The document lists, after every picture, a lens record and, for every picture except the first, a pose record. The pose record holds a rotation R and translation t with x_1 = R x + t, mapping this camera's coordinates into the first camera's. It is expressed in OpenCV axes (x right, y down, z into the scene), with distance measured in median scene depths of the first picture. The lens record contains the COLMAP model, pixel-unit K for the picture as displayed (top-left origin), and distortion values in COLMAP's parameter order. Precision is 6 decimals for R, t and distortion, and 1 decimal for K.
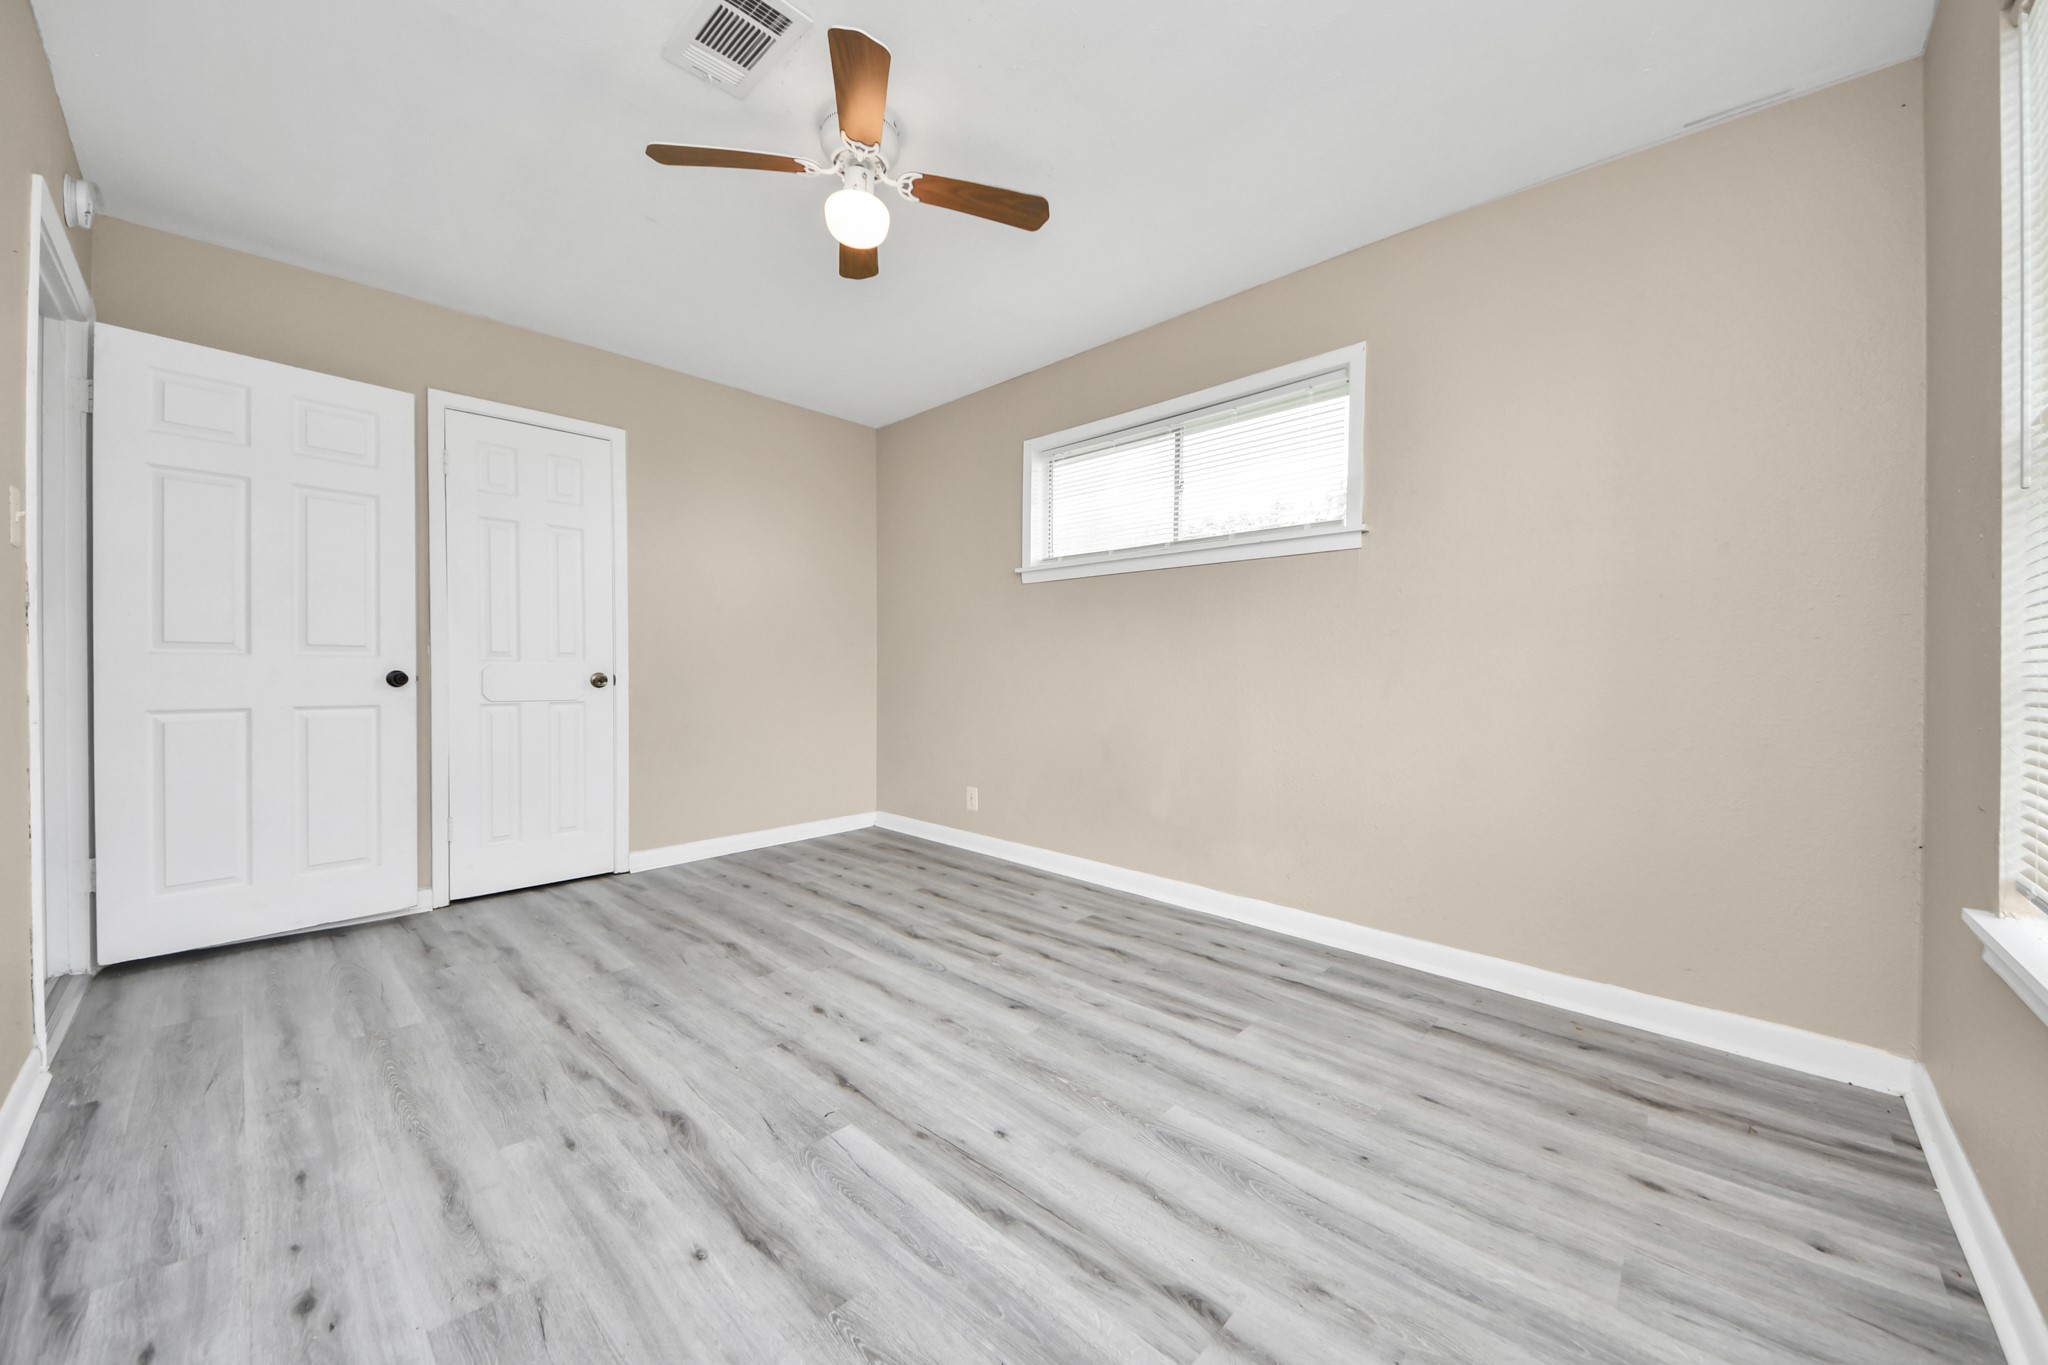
lens RADIAL K [[745.5, 0, 1025.7], [0, 745.5, 663.5], [0, 0, 1]] dist [0.011110, -0.009479]
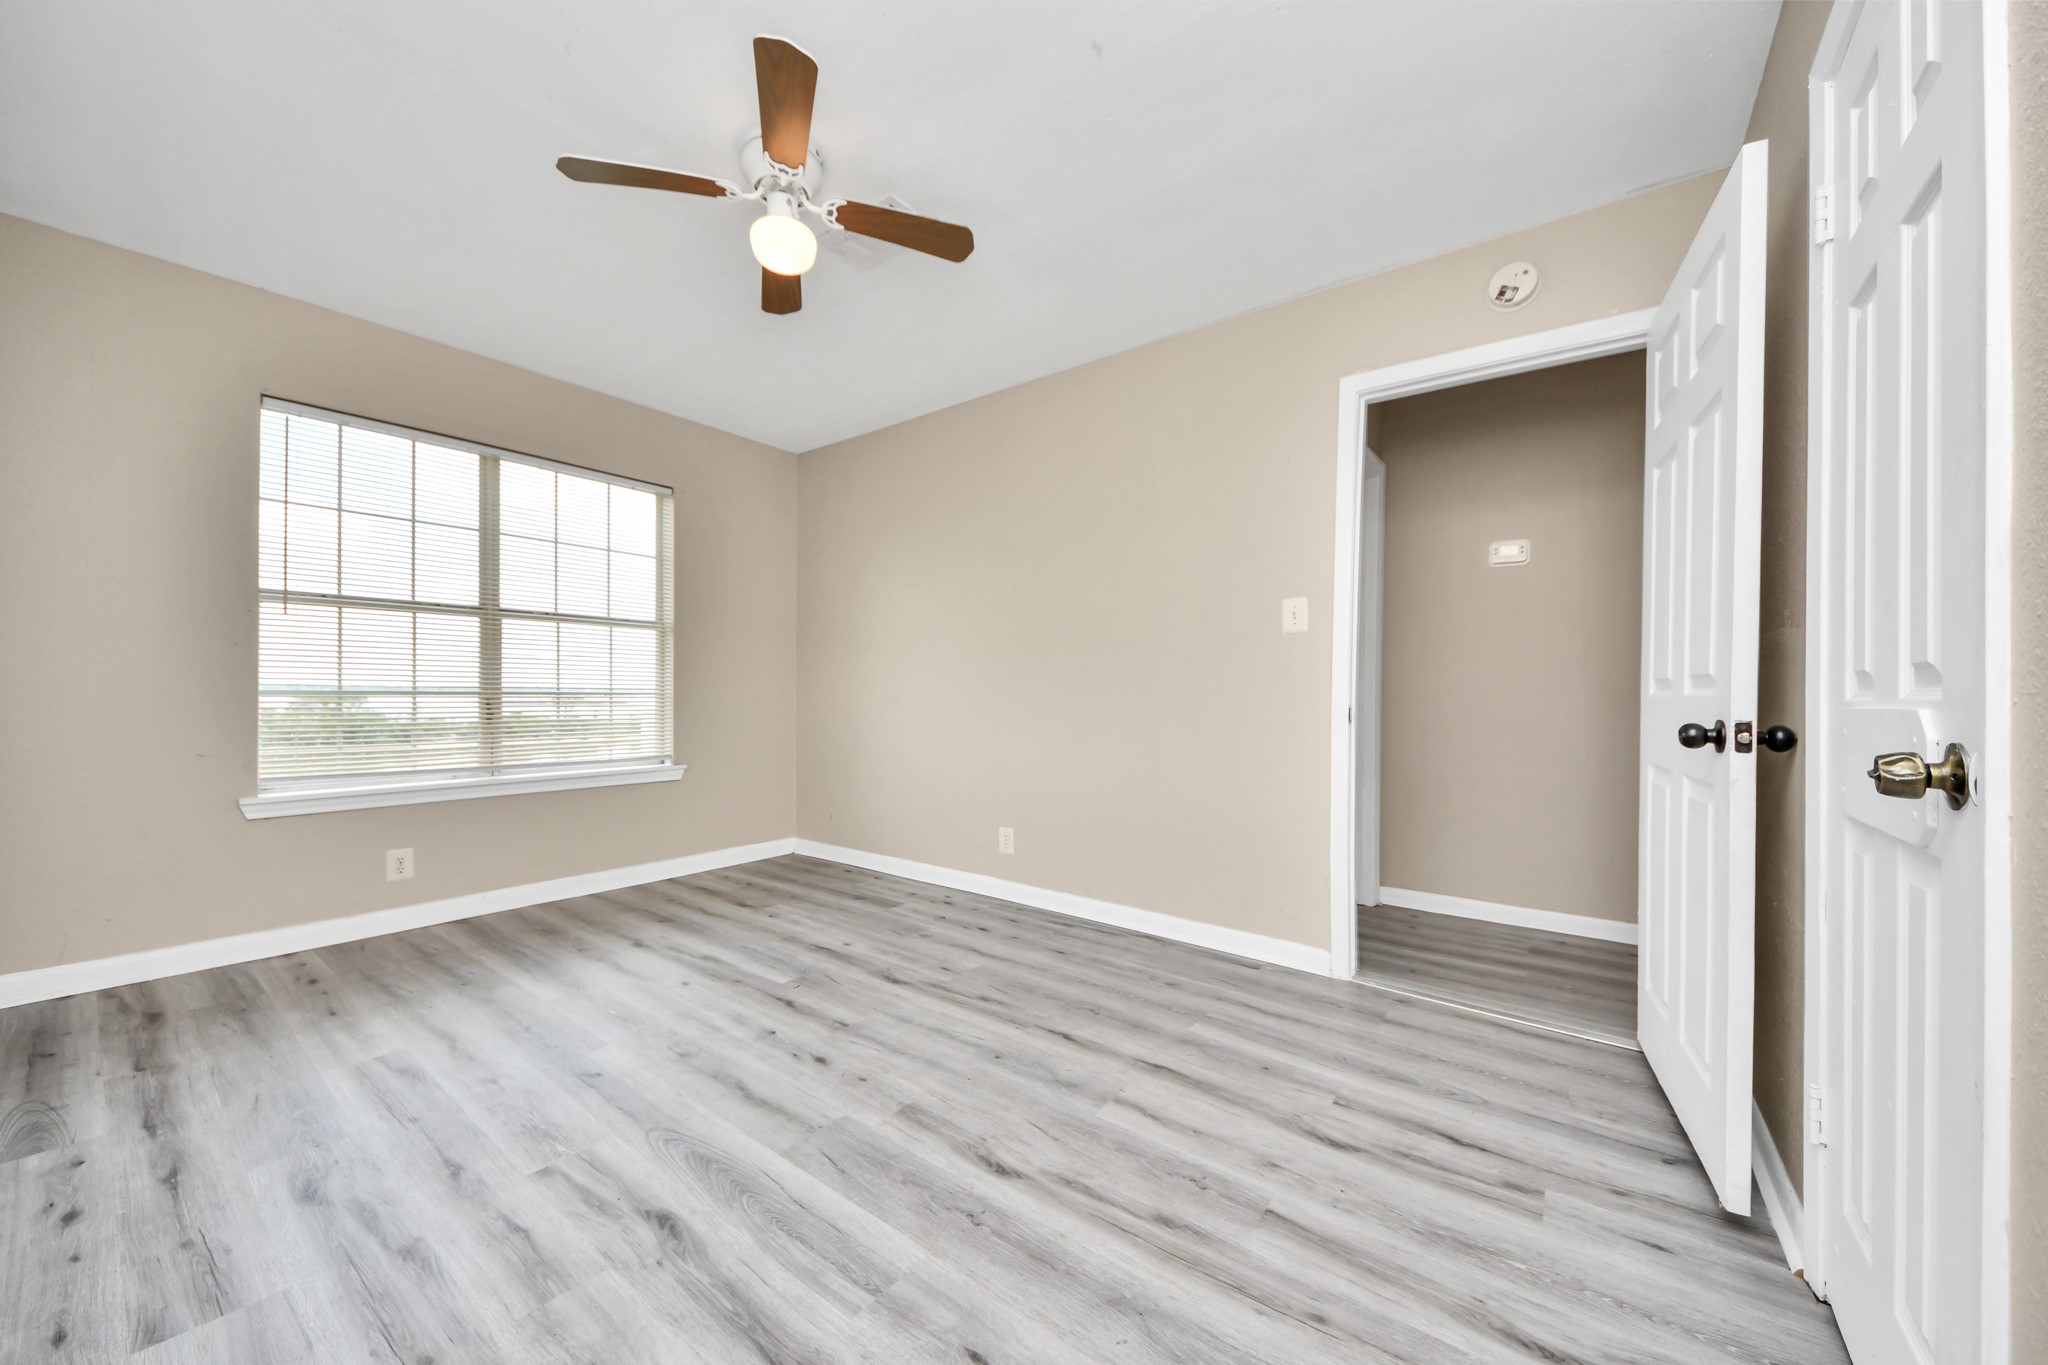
lens RADIAL K [[745.5, 0, 1032.0], [0, 745.5, 702.6], [0, 0, 1]] dist [0.011110, -0.009479]
pose [[-0.993615, -0.018246, -0.111340, -0.456380], [-0.018306, 0.999832, -0.000480, 0.007610], [0.111330, 0.001562, -0.993782, 2.094011]]
